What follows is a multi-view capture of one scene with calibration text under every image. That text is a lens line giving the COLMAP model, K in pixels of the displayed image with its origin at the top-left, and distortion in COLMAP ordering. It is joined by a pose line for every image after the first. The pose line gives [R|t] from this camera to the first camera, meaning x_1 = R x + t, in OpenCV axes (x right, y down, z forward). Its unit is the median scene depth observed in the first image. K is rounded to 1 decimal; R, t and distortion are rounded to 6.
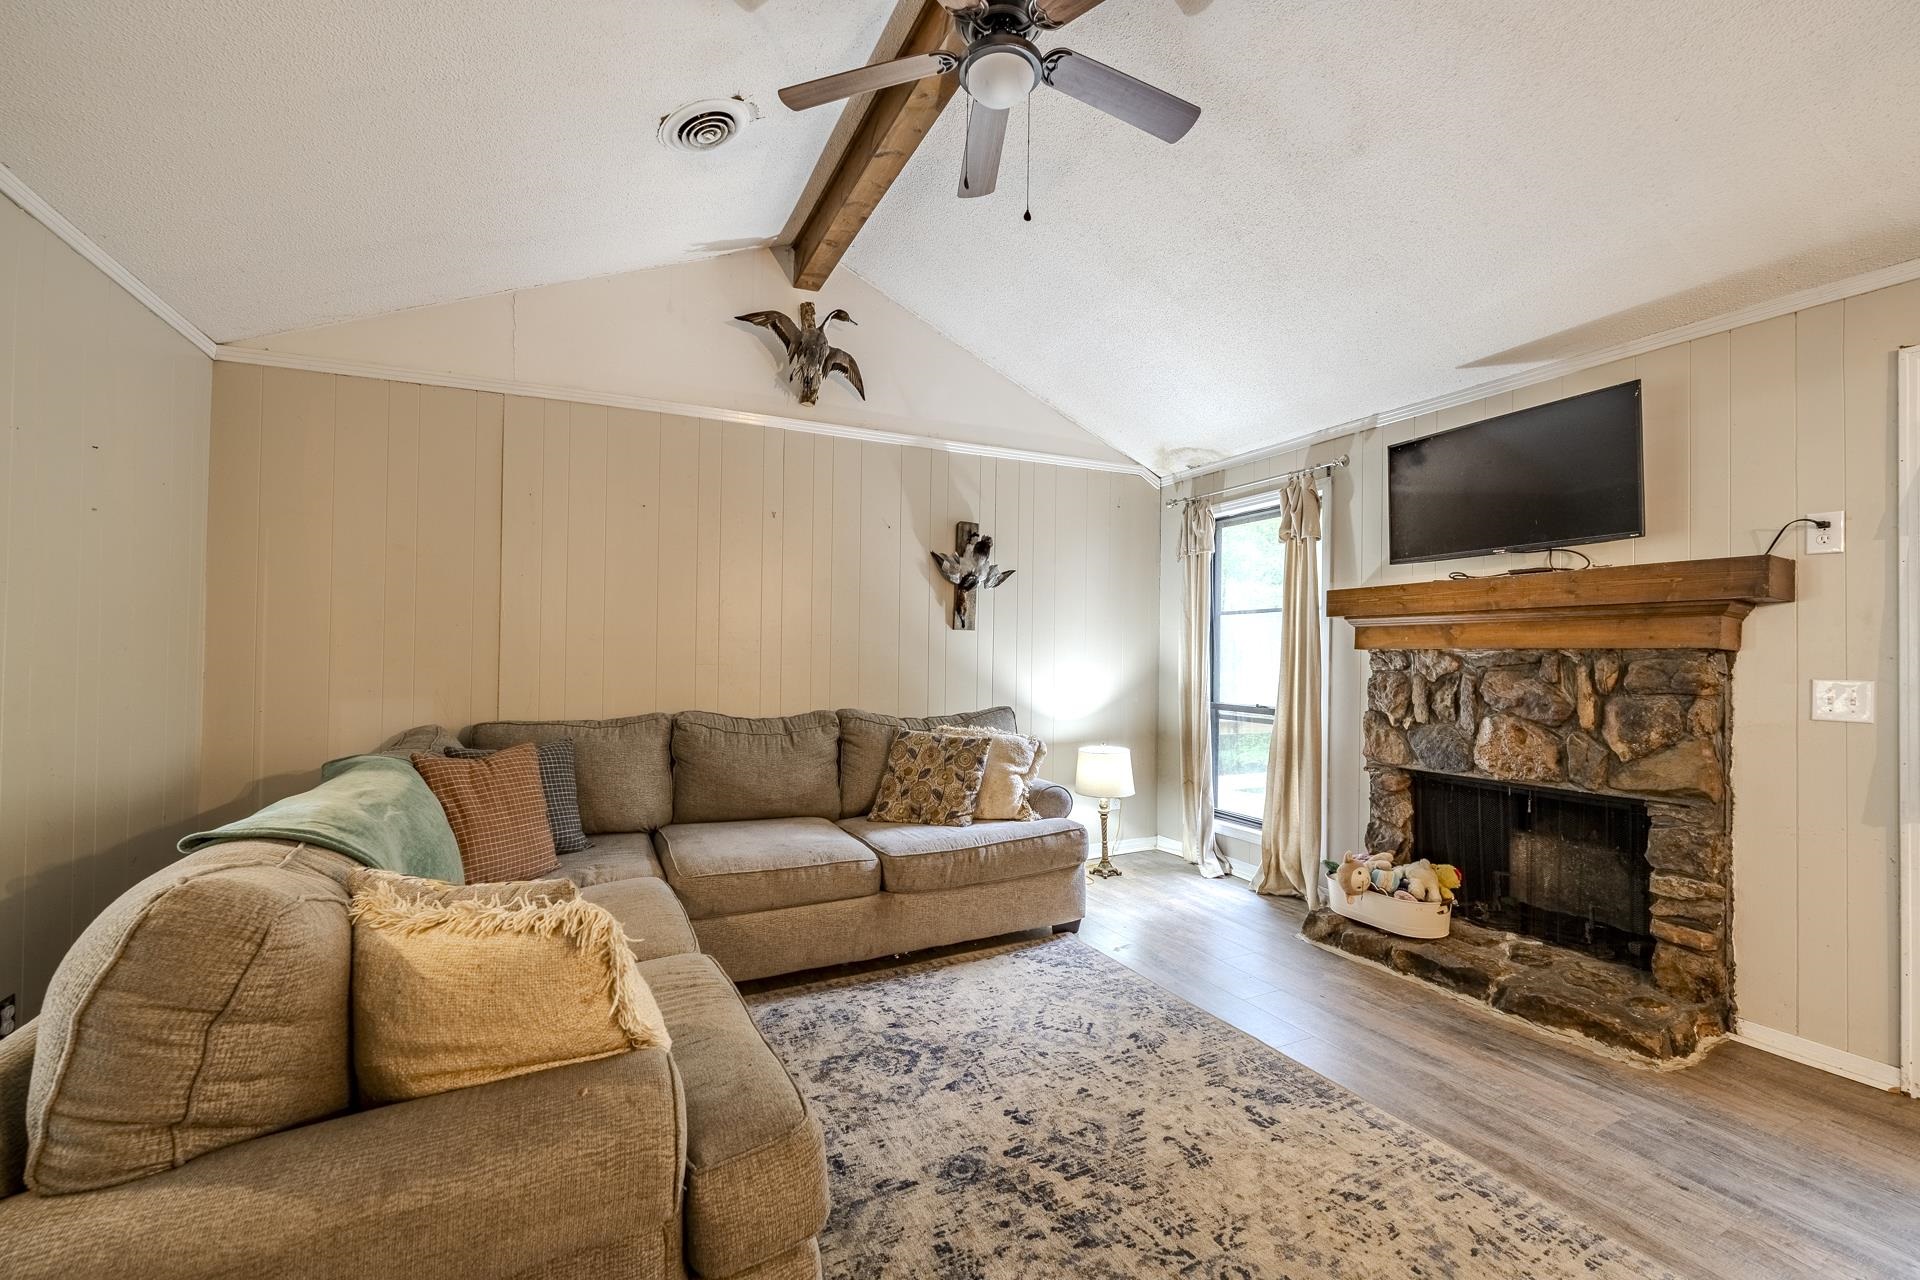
lens RADIAL K [[775.8, 0, 956.3], [0, 775.8, 643.8], [0, 0, 1]] dist [0.000727, -0.000696]
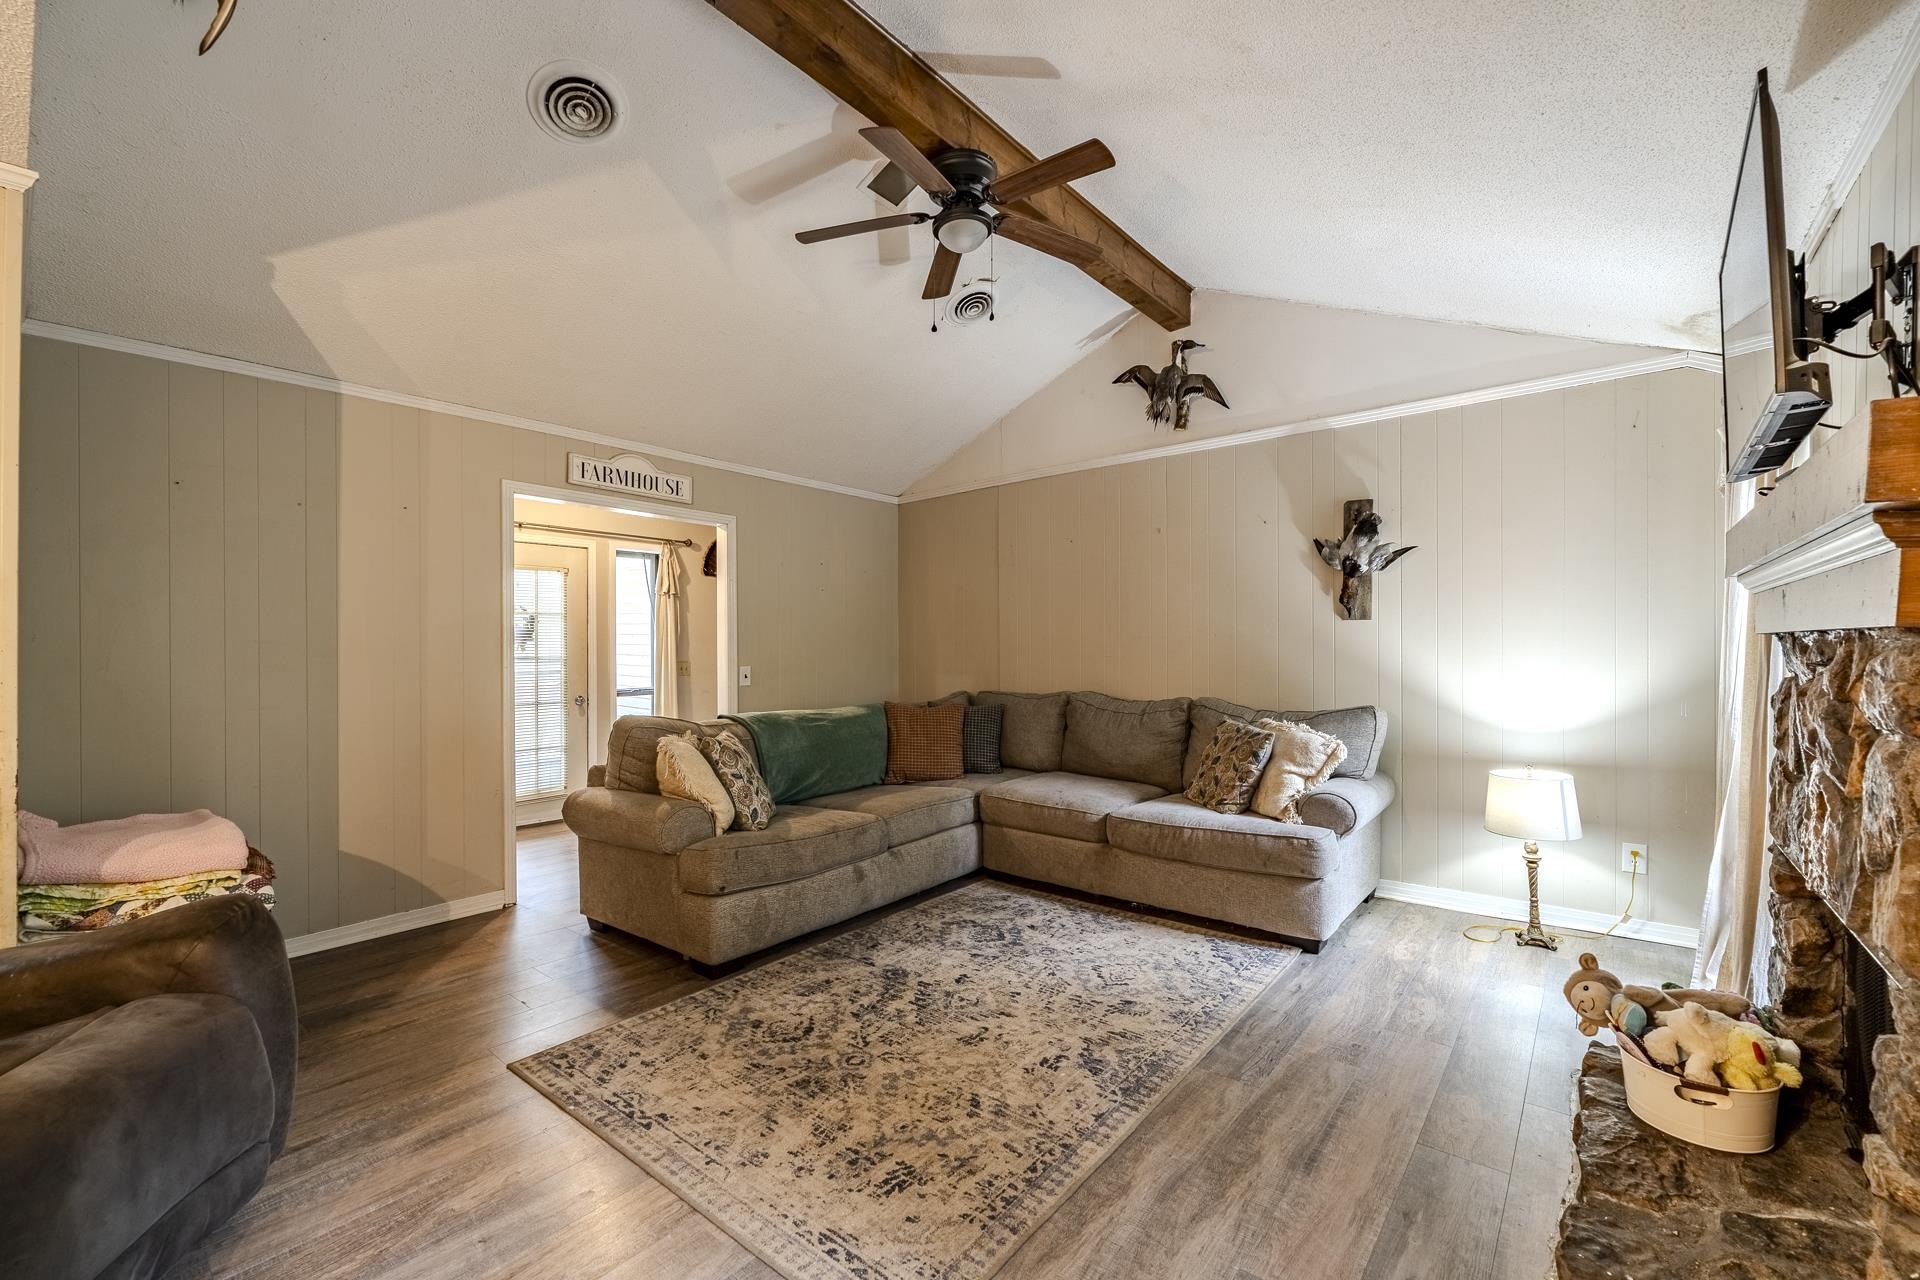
lens RADIAL K [[775.8, 0, 954.9], [0, 775.8, 645.8], [0, 0, 1]] dist [0.000727, -0.000696]
pose [[0.413133, -0.009679, -0.910619, 0.950534], [0.019327, 0.999811, -0.001858, 0.007334], [0.910466, -0.016832, 0.413242, 0.294038]]
